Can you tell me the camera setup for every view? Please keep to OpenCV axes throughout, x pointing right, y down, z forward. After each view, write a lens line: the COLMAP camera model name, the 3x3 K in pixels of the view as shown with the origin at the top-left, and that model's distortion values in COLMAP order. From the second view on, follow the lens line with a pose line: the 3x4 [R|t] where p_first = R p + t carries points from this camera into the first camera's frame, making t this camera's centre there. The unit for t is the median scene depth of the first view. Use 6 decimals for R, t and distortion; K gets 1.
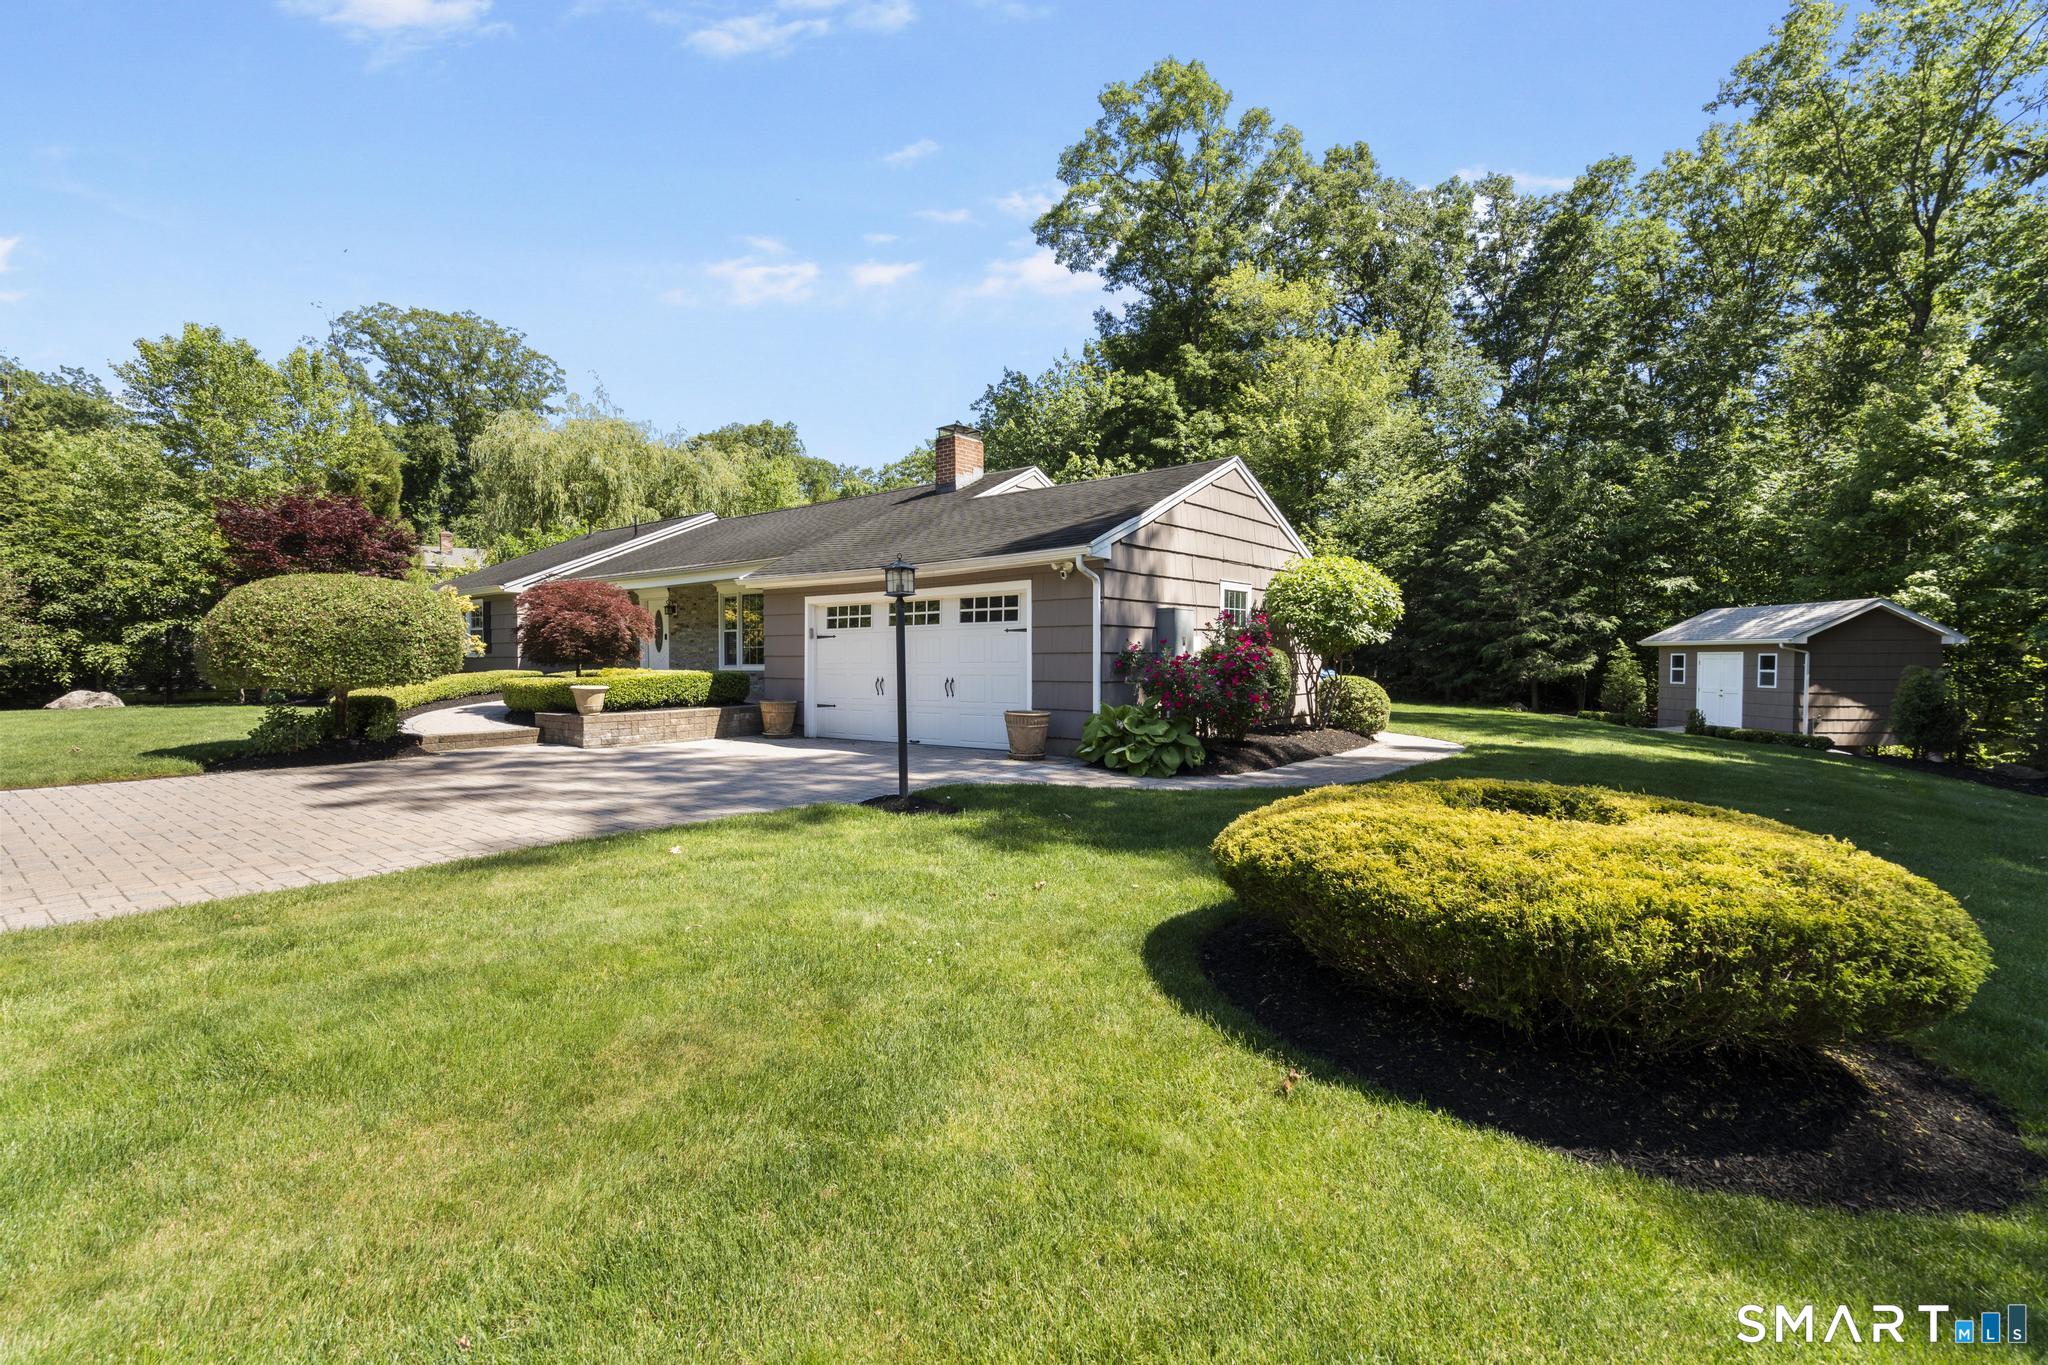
lens RADIAL K [[933.0, 0, 1015.0], [0, 933.0, 686.1], [0, 0, 1]] dist [0.001623, -0.000890]
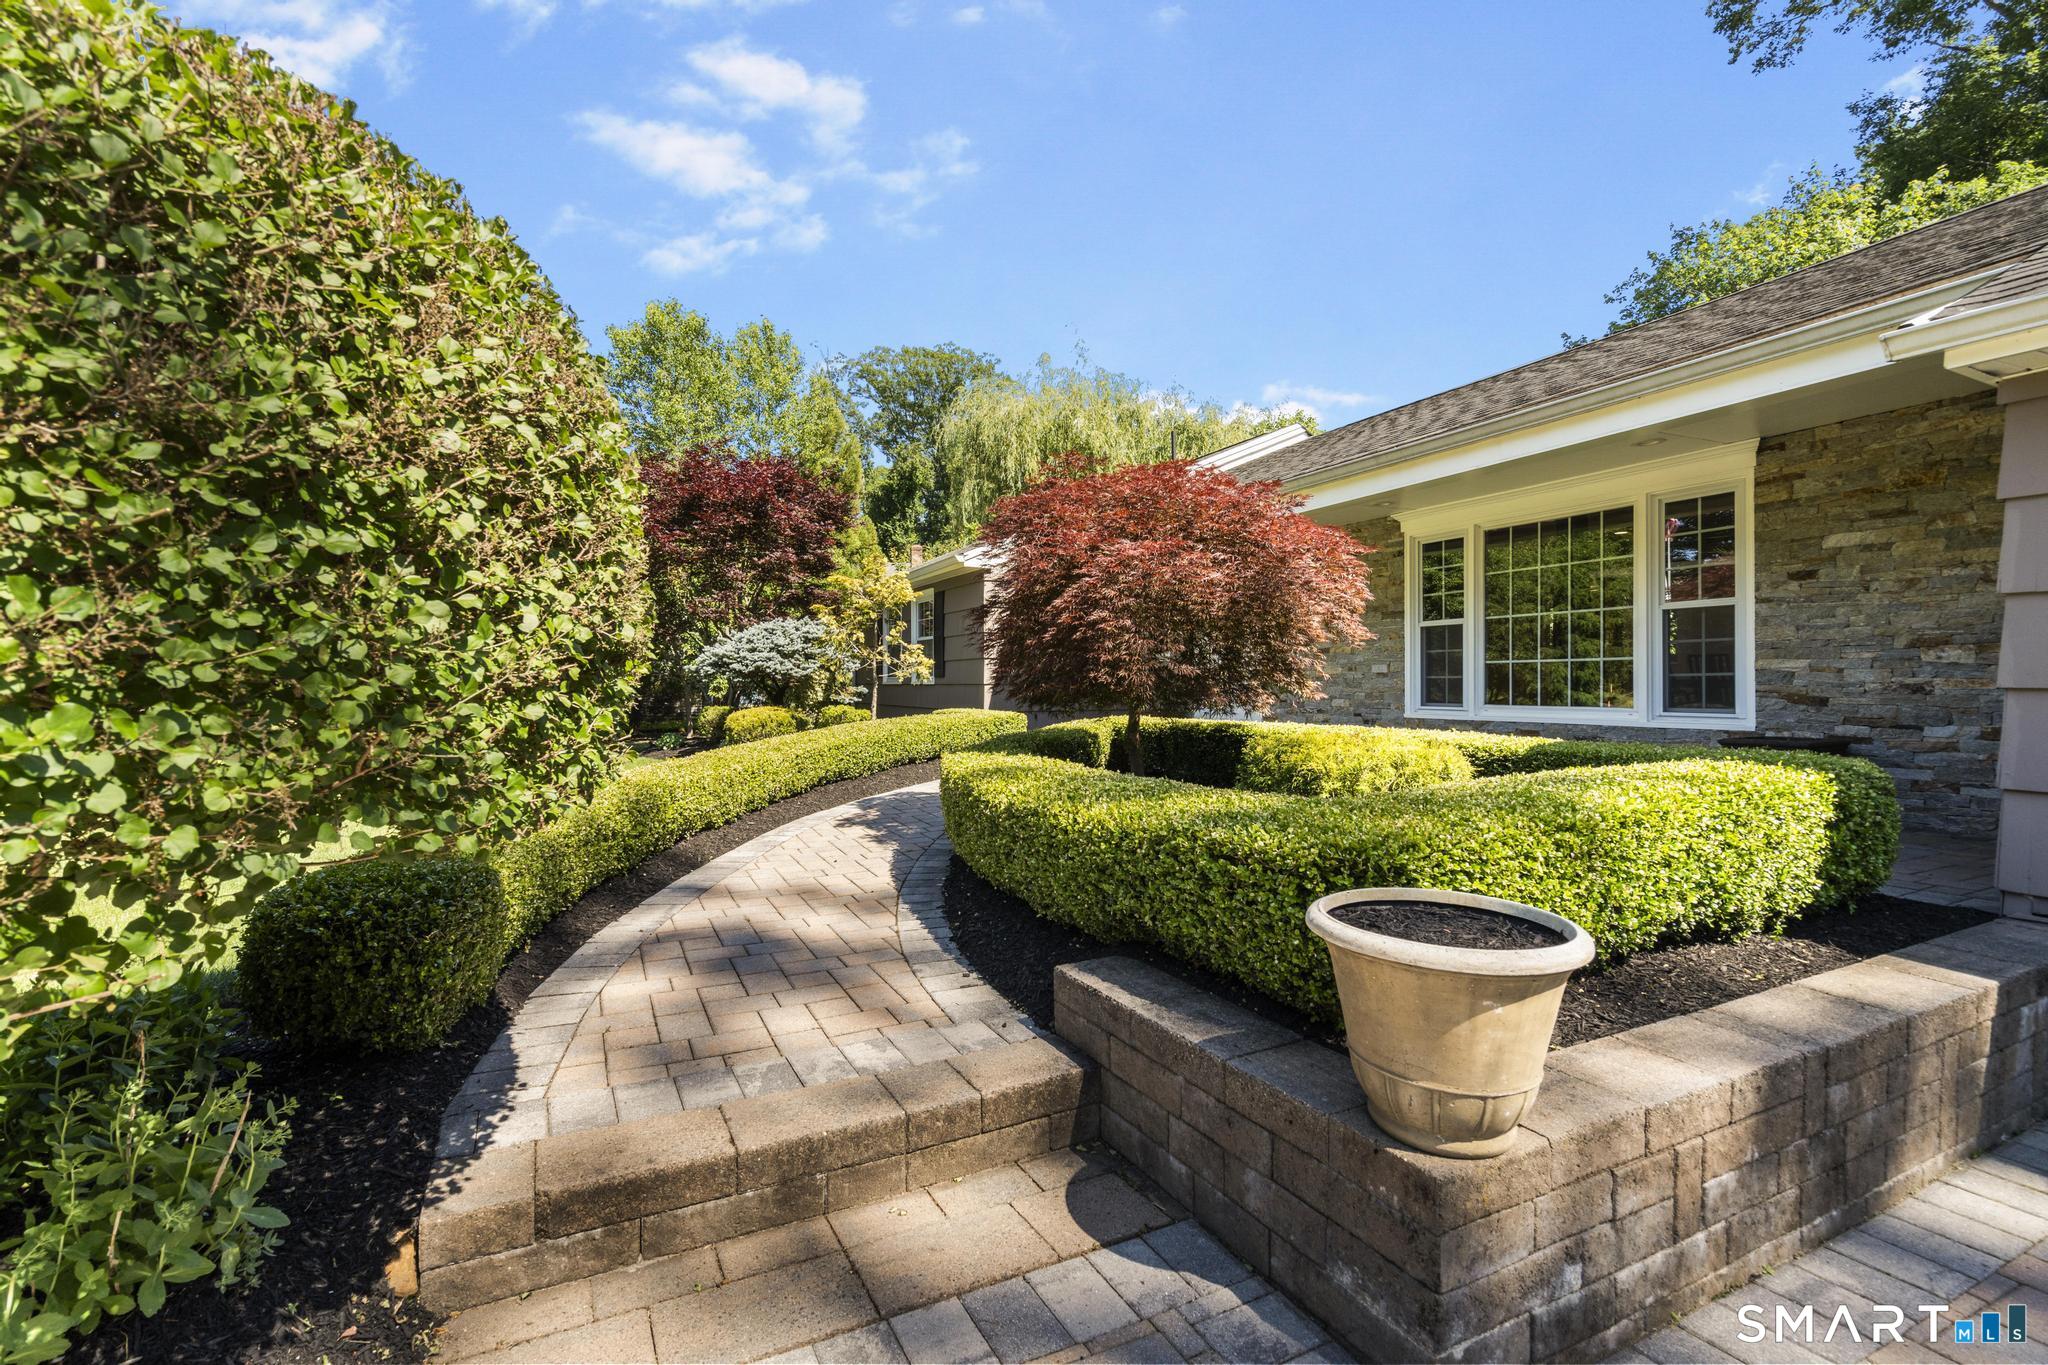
lens RADIAL K [[933.0, 0, 1027.3], [0, 933.0, 684.2], [0, 0, 1]] dist [0.001623, -0.000890]
pose [[0.903223, 0.001495, -0.429169, -0.162224], [-0.013478, 0.999600, -0.024883, -0.010583], [0.428960, 0.028259, 0.902881, 0.304679]]
